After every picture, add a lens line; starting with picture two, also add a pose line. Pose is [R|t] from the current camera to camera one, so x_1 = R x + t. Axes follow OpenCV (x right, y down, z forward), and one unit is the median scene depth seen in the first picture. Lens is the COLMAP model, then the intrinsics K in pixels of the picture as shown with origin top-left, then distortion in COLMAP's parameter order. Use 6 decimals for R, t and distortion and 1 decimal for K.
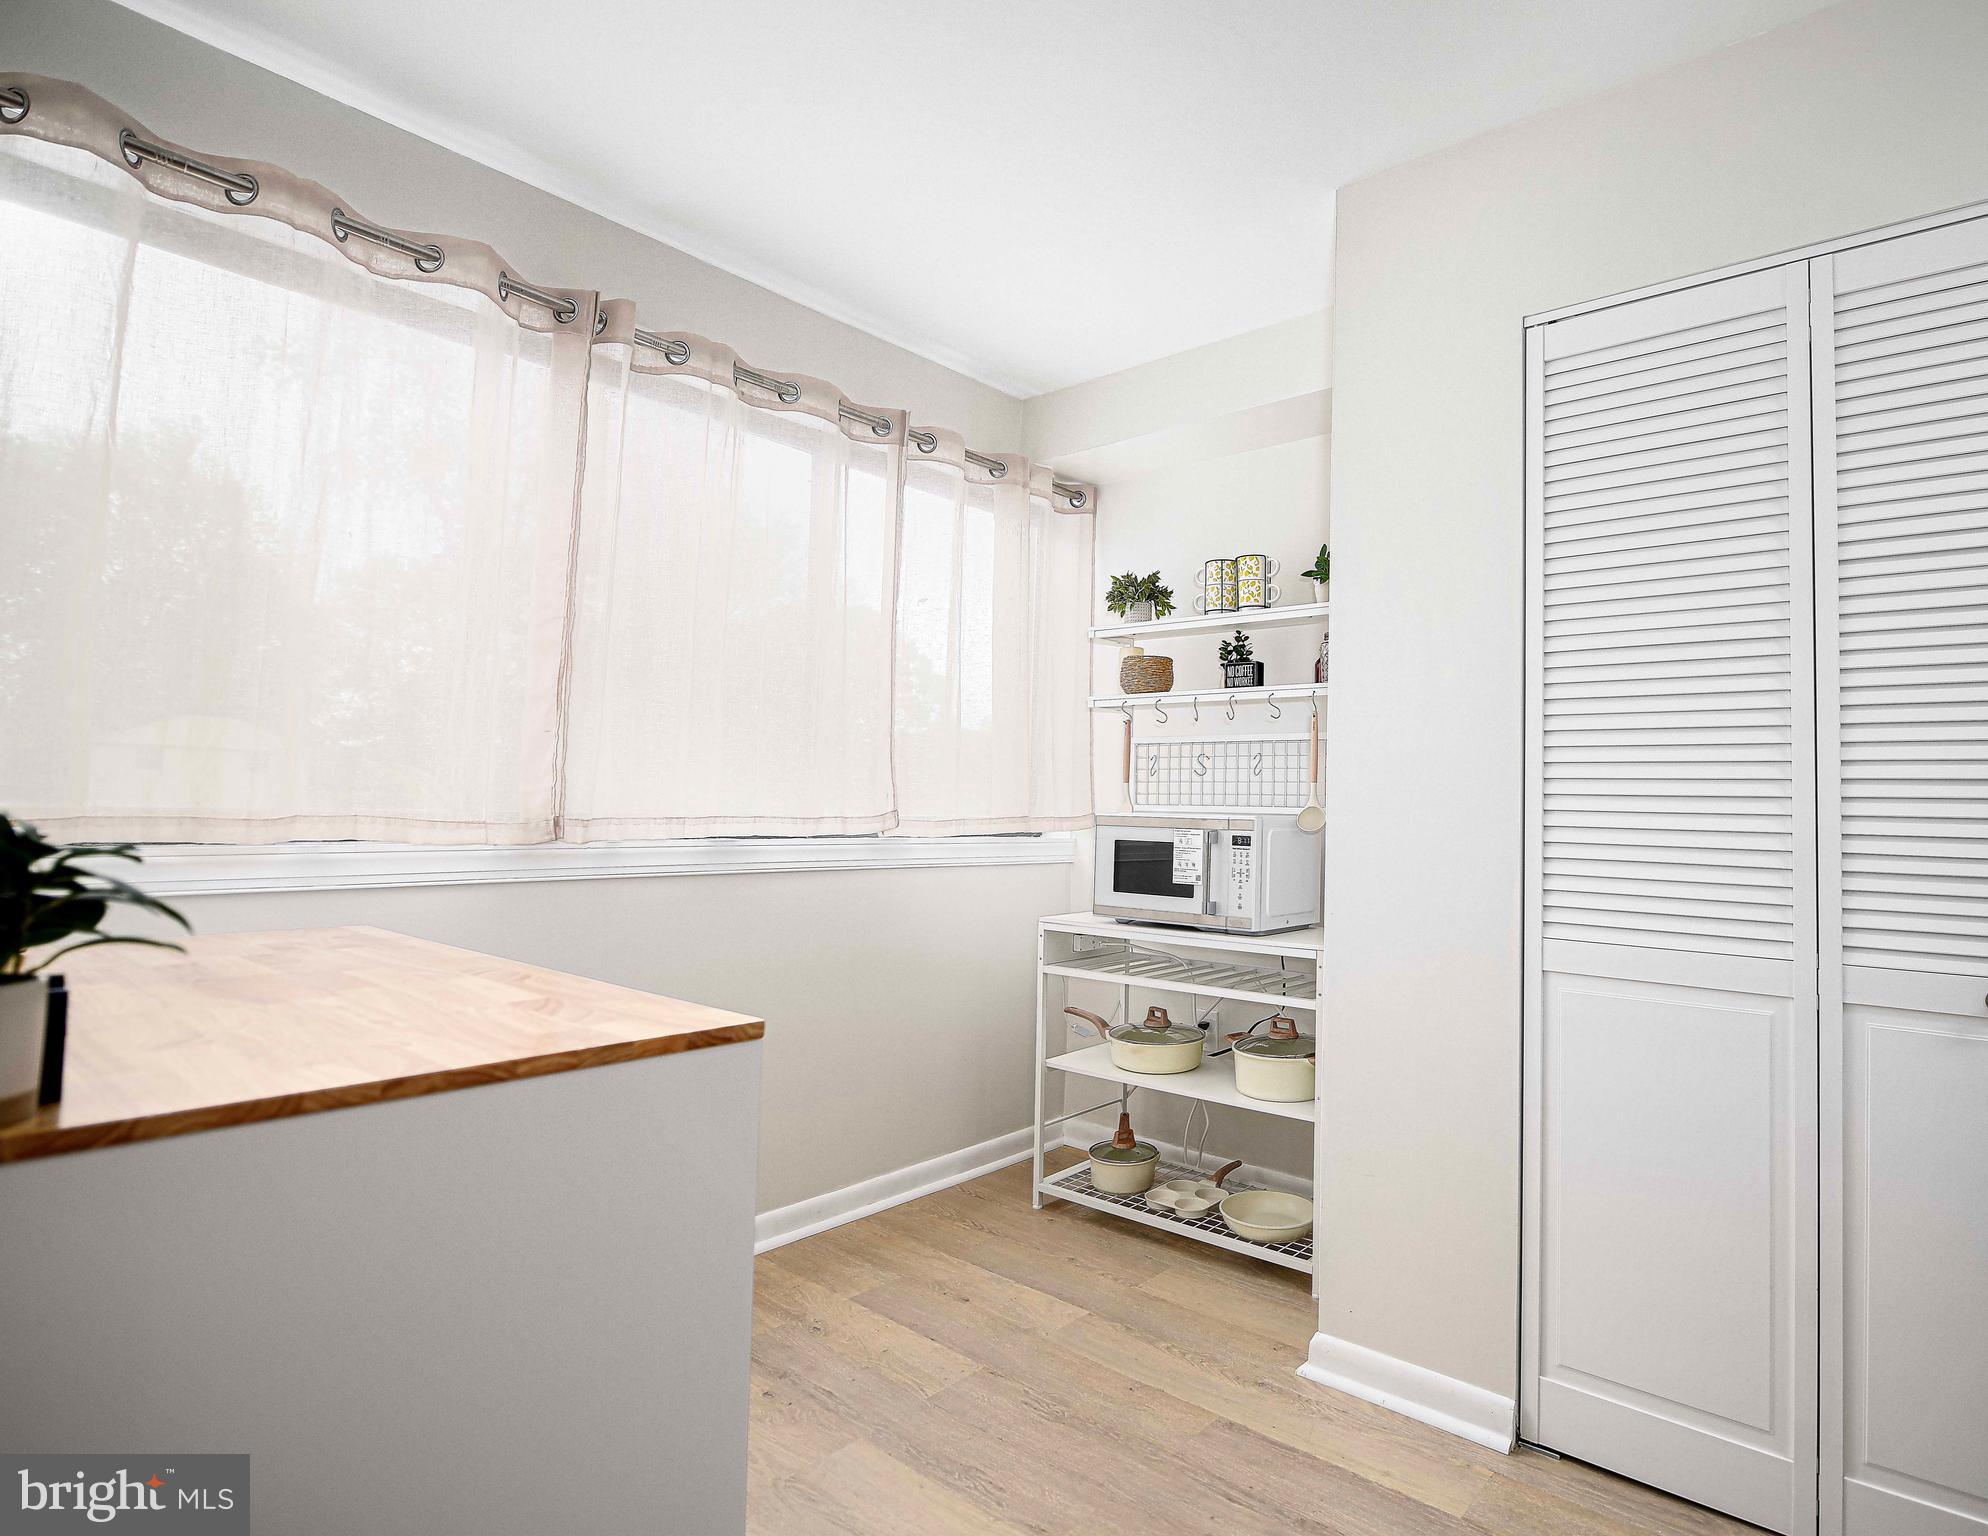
lens RADIAL K [[1038.9, 0, 994.0], [0, 1038.9, 768.0], [0, 0, 1]] dist [0.000592, 0.000176]
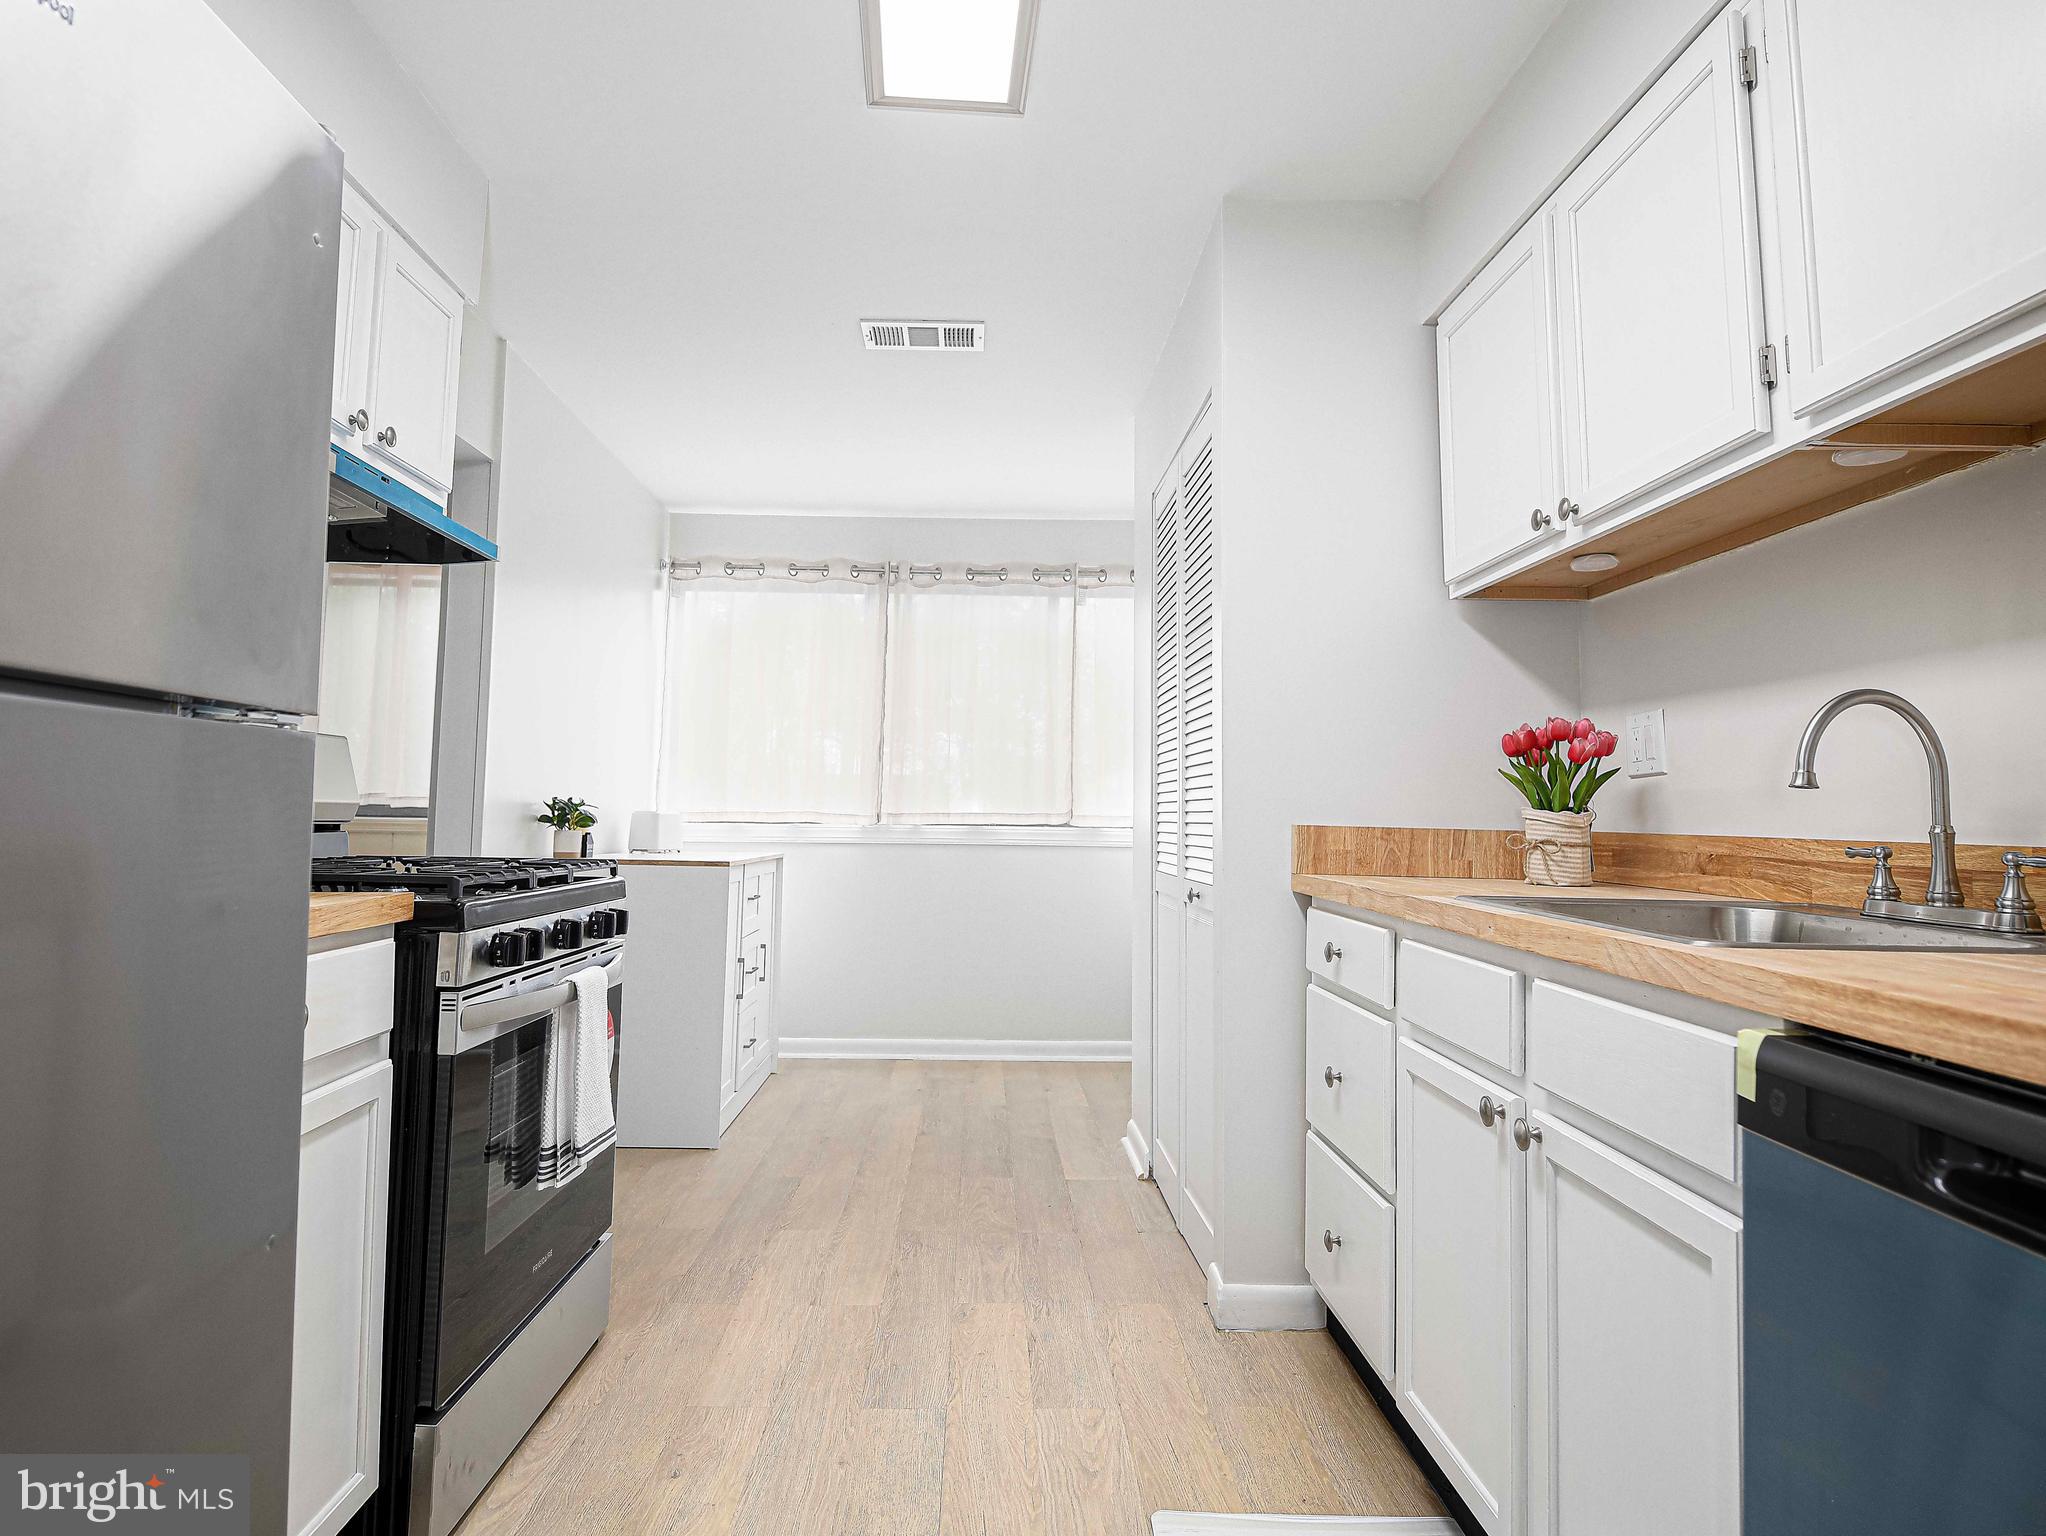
lens RADIAL K [[1172.7, 0, 1019.9], [0, 1172.7, 726.5], [0, 0, 1]] dist [-0.003964, -0.001068]
pose [[0.659817, -0.072541, -0.747916, 1.522683], [0.029937, 0.997077, -0.070296, 0.048216], [0.750829, 0.023992, 0.660060, -0.352721]]
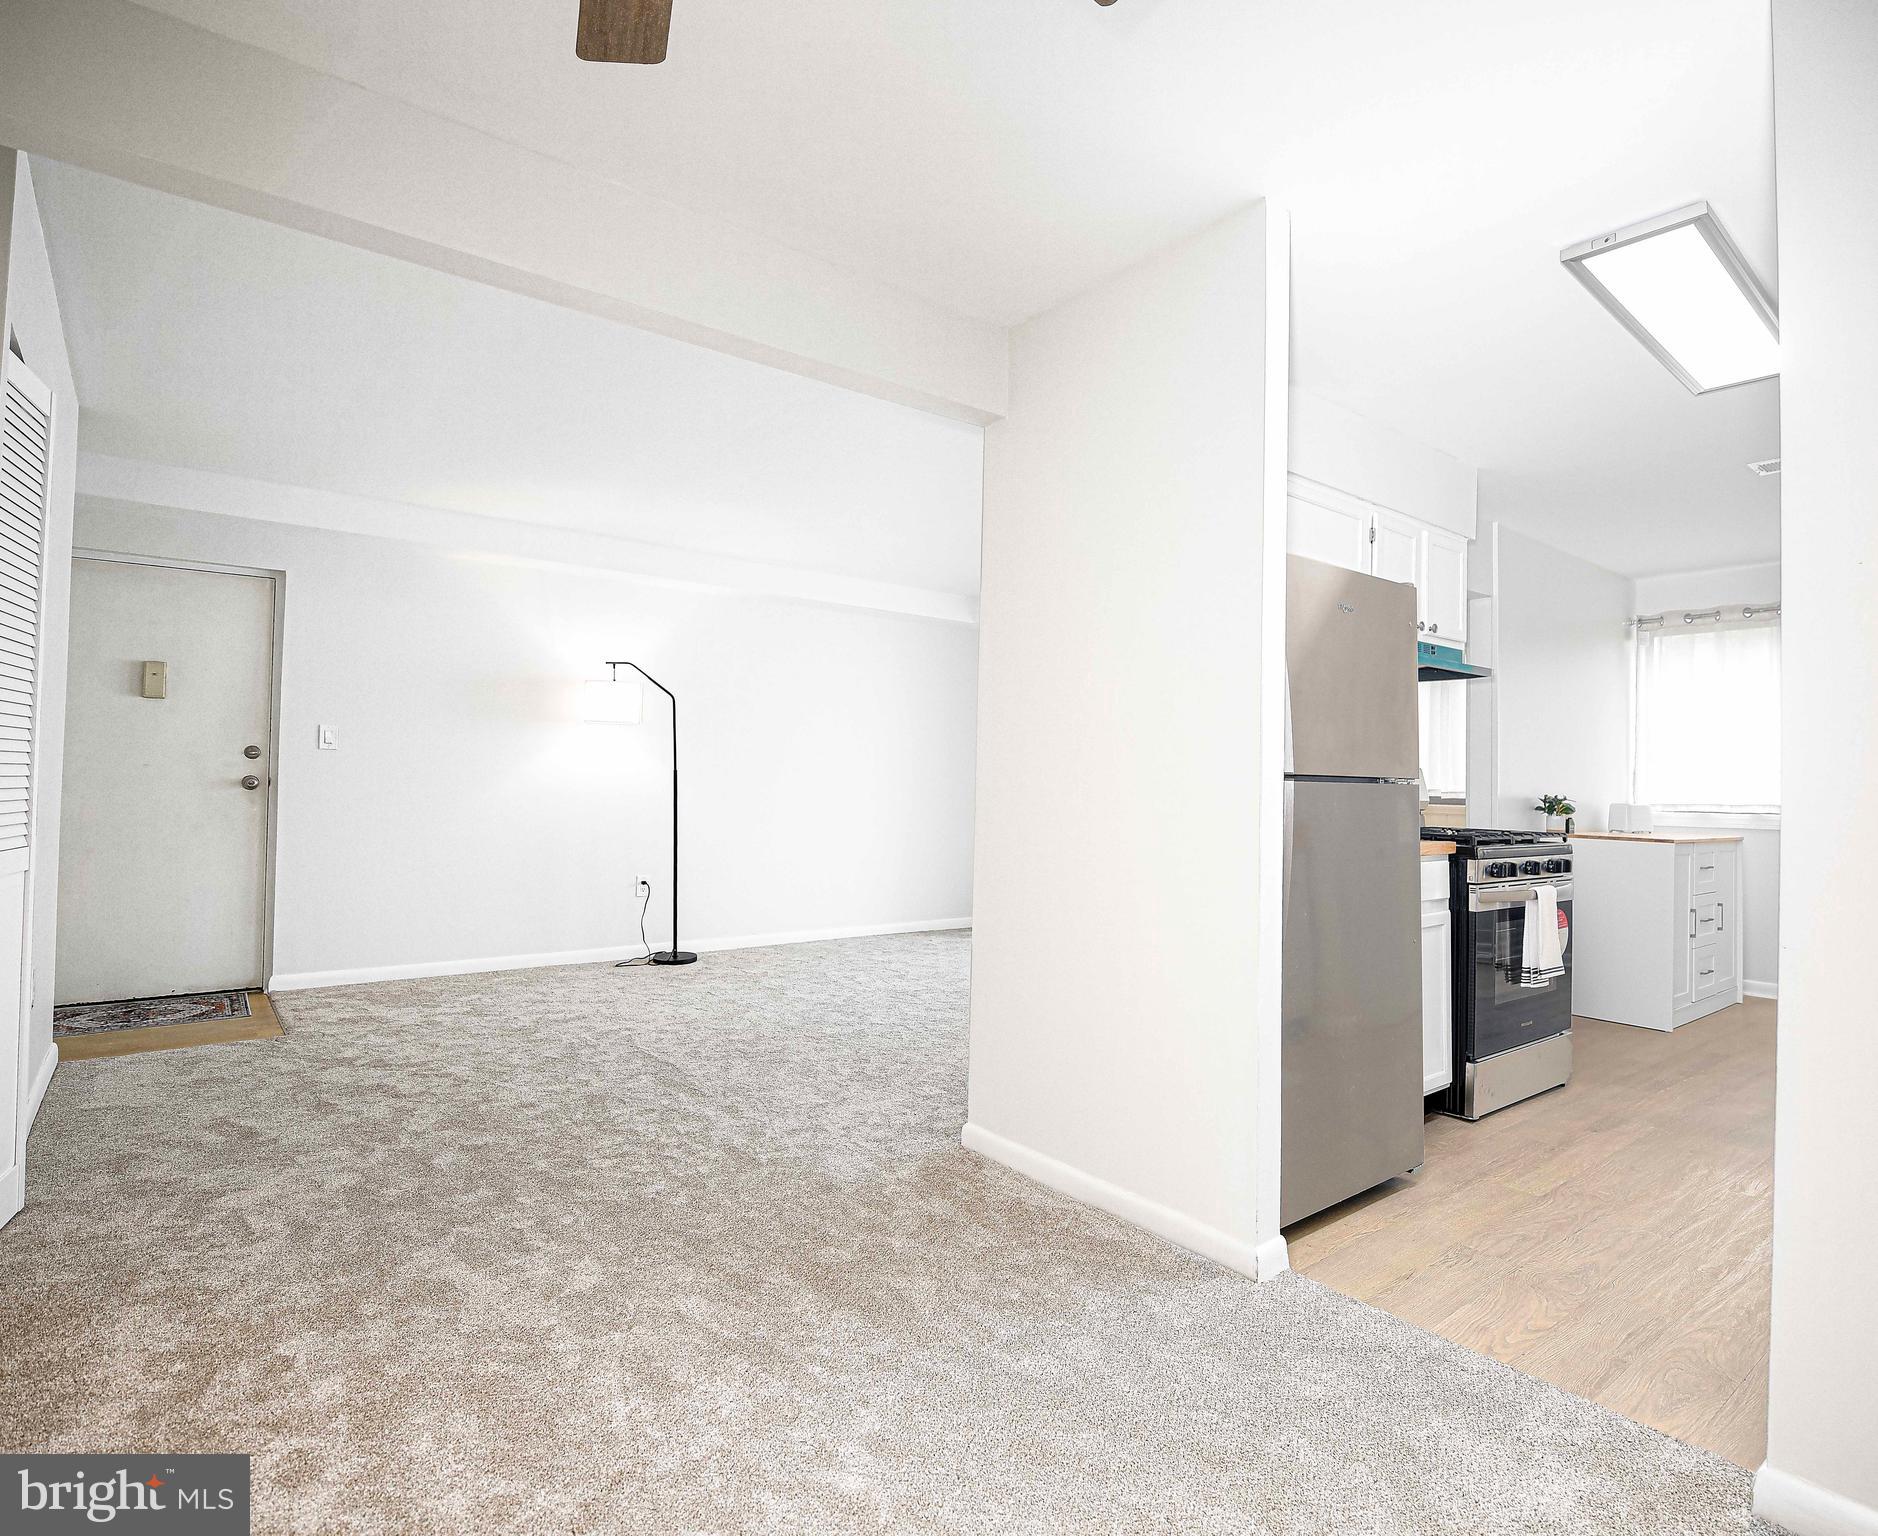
lens RADIAL K [[1011.4, 0, 963.5], [0, 1011.4, 760.2], [0, 0, 1]] dist [0.023807, -0.034097]
pose [[-0.213324, -0.049785, -0.975712, 2.371404], [0.014855, 0.998420, -0.054192, 0.037729], [0.976869, -0.026054, -0.212248, -0.547415]]
